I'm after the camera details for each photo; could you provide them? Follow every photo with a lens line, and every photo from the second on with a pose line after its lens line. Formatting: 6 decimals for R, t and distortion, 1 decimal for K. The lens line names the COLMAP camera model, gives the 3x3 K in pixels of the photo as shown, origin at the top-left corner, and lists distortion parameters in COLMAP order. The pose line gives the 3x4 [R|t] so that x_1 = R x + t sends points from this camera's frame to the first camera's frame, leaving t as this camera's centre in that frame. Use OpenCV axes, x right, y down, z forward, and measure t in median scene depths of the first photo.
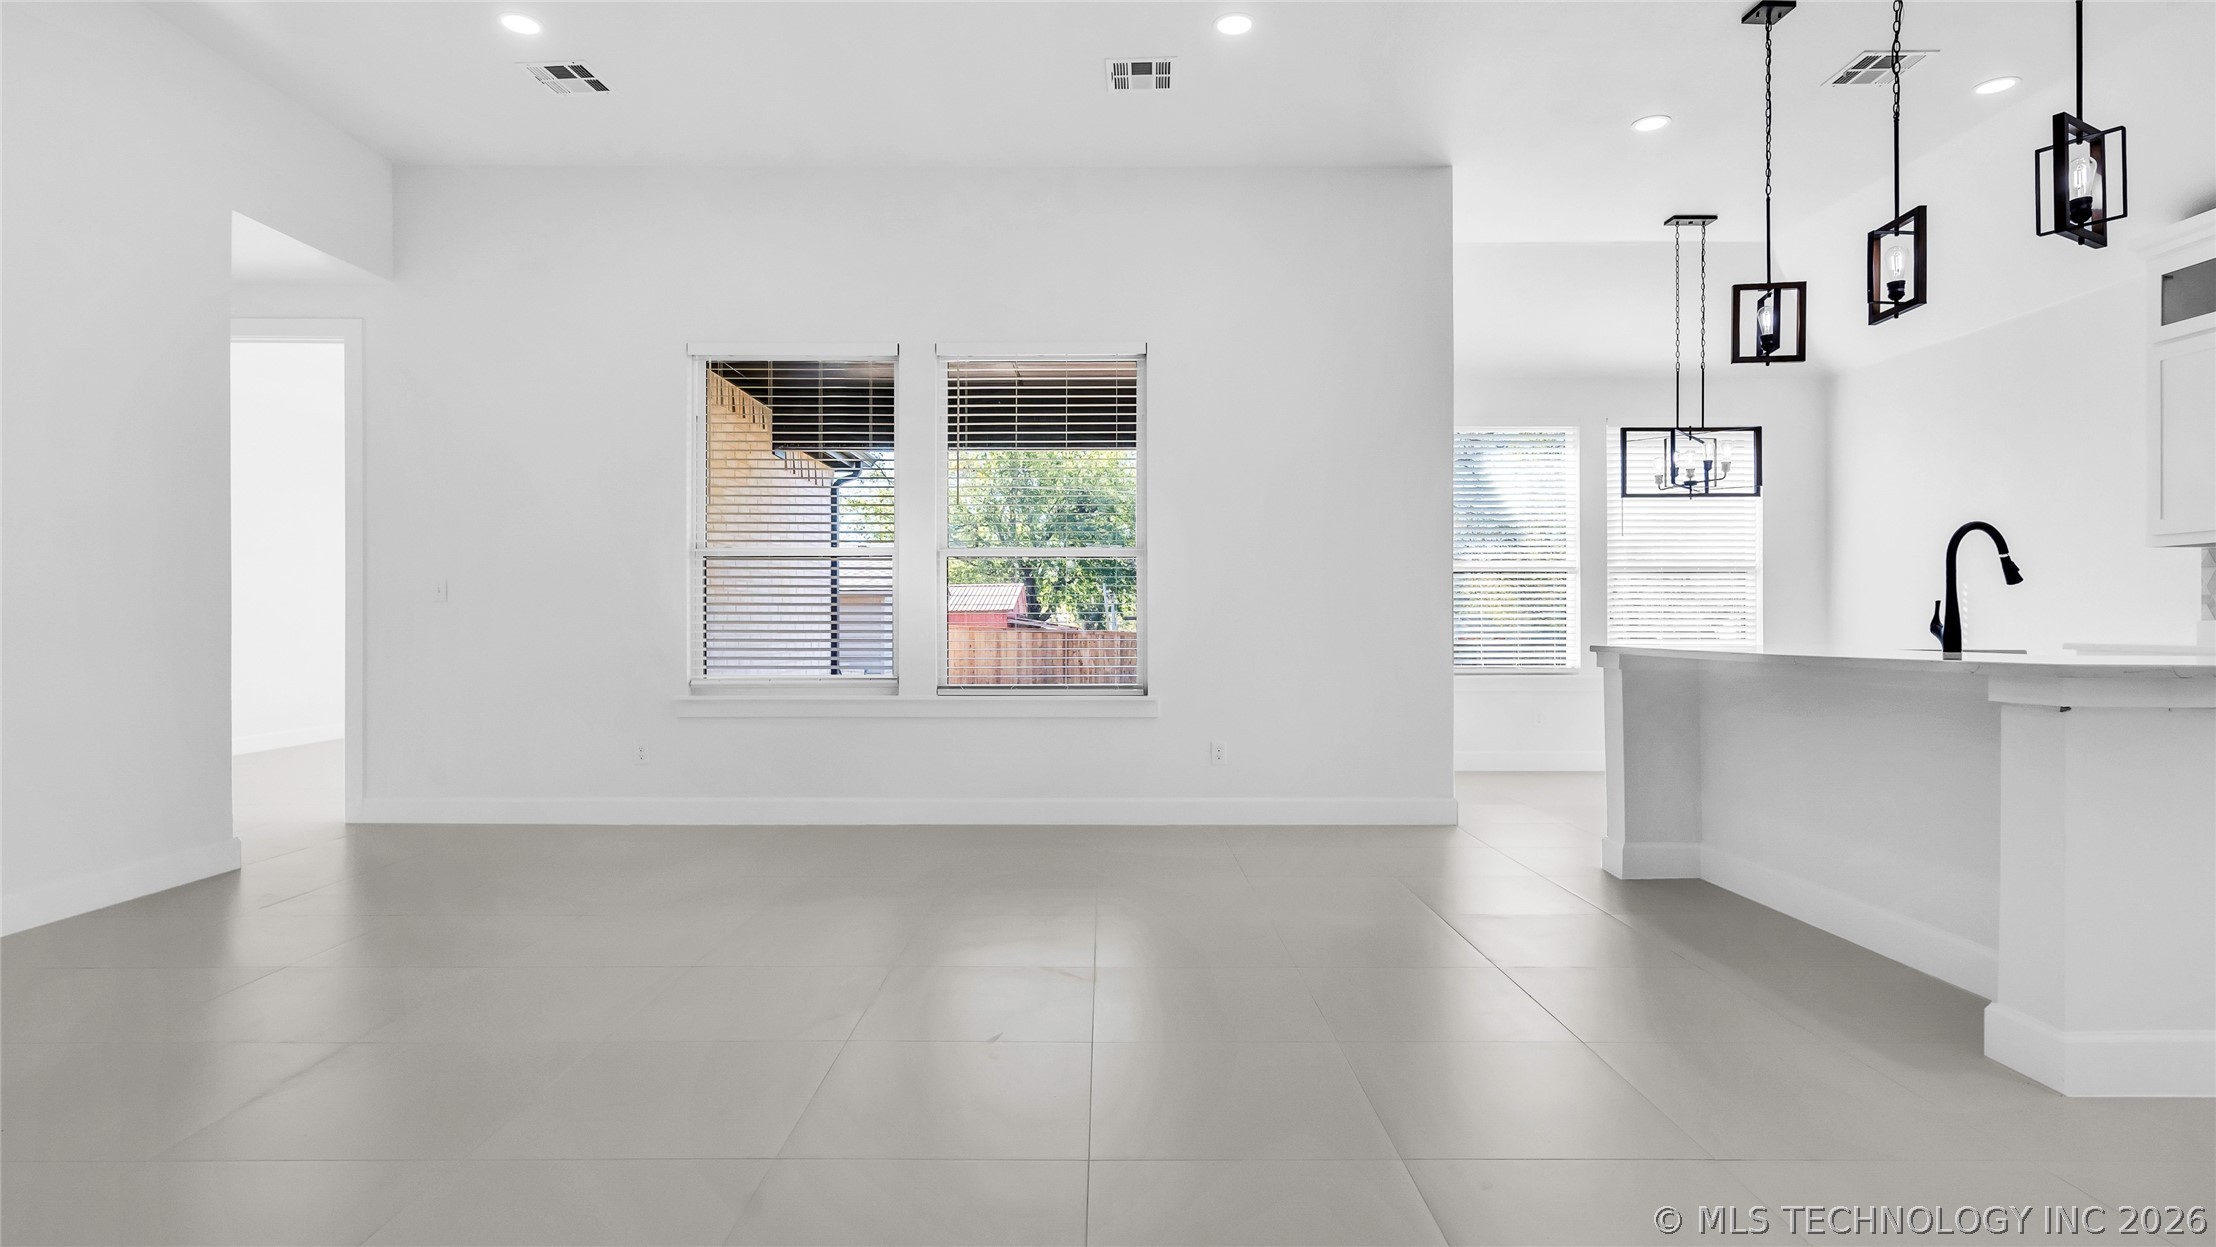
lens RADIAL K [[1140.7, 0, 1106.4], [0, 1140.7, 618.2], [0, 0, 1]] dist [0.000926, 0.007902]
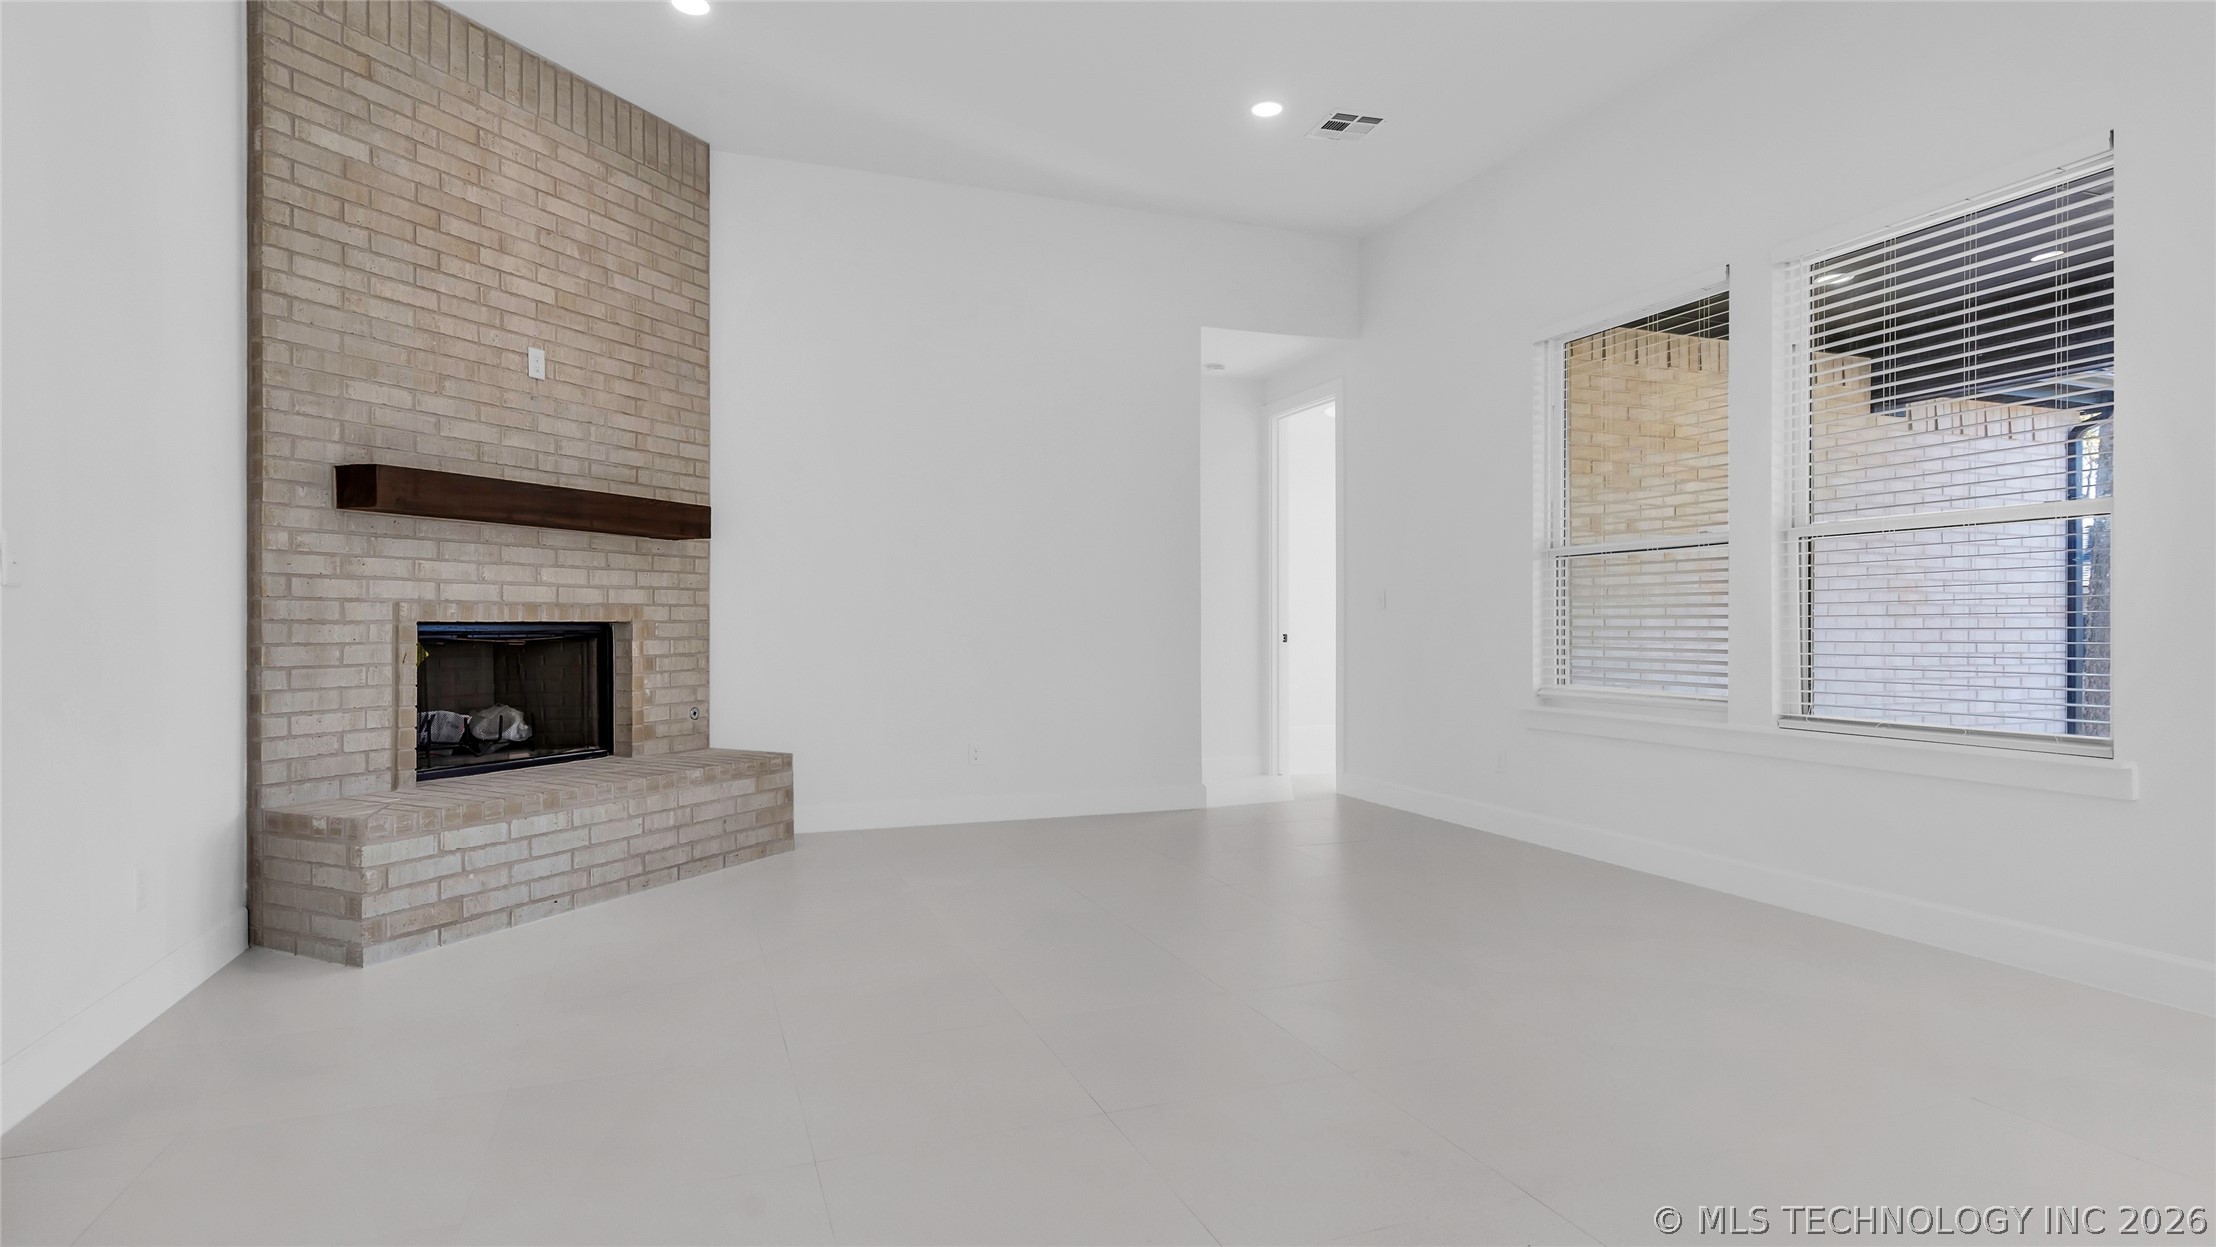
lens RADIAL K [[1133.7, 0, 1100.6], [0, 1133.7, 622.7], [0, 0, 1]] dist [0.006114, 0.001296]
pose [[0.341602, -0.002794, -0.939840, 0.386086], [0.003200, 0.999993, -0.001810, -0.000170], [0.939839, -0.002390, 0.341609, 0.344608]]
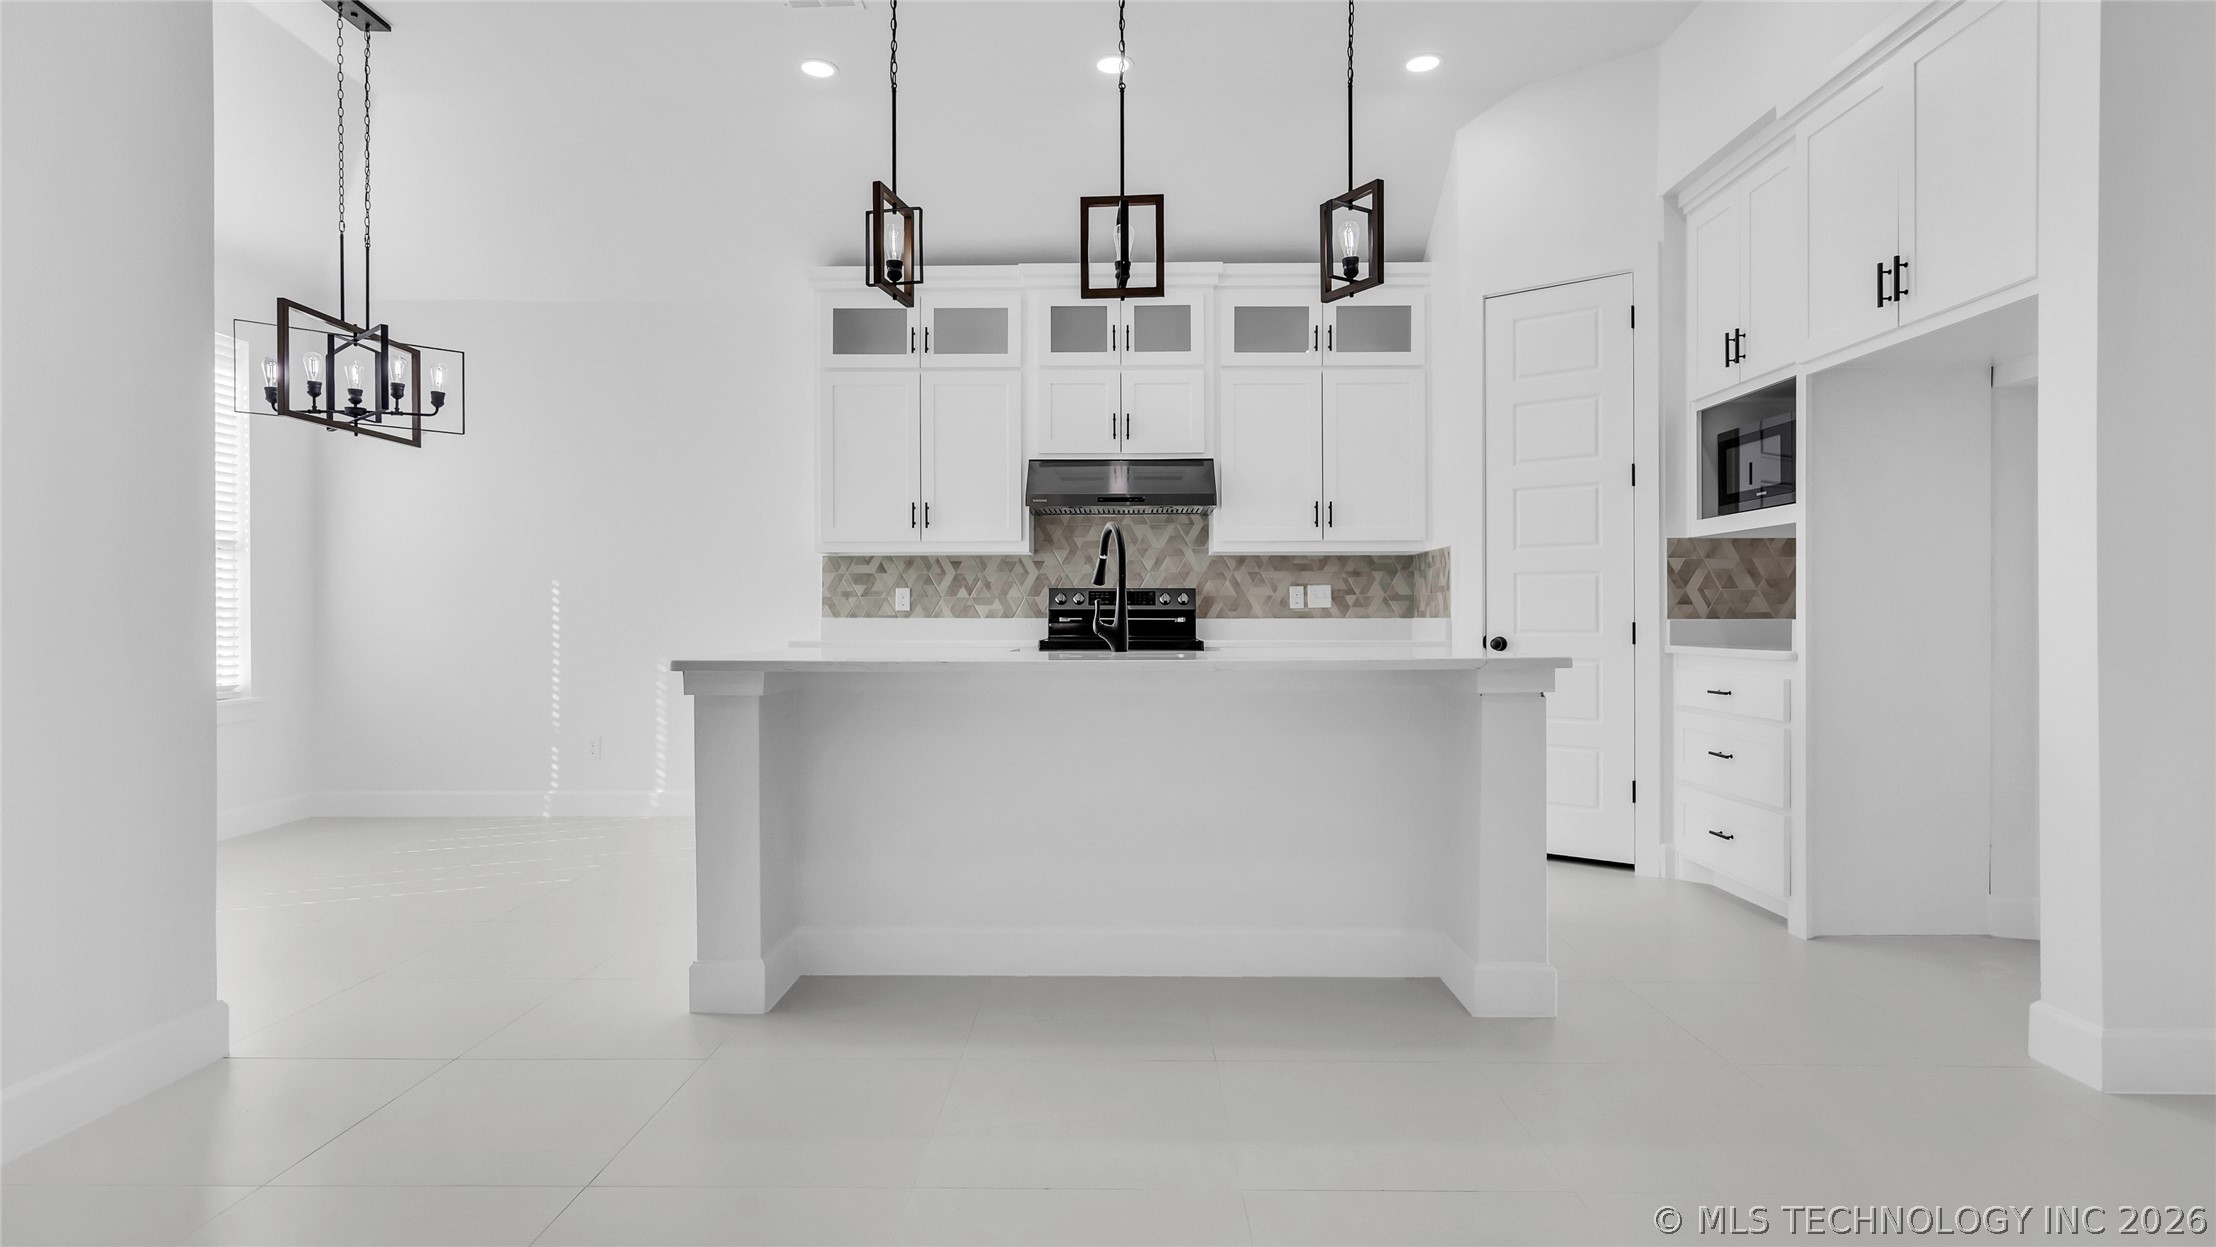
lens RADIAL K [[1140.7, 0, 1106.4], [0, 1140.7, 618.2], [0, 0, 1]] dist [0.000926, 0.007902]
pose [[0.023534, -0.001601, 0.999722, -0.157058], [-0.001367, 0.999998, 0.001633, -0.000610], [-0.999722, -0.001406, 0.023532, 0.627878]]
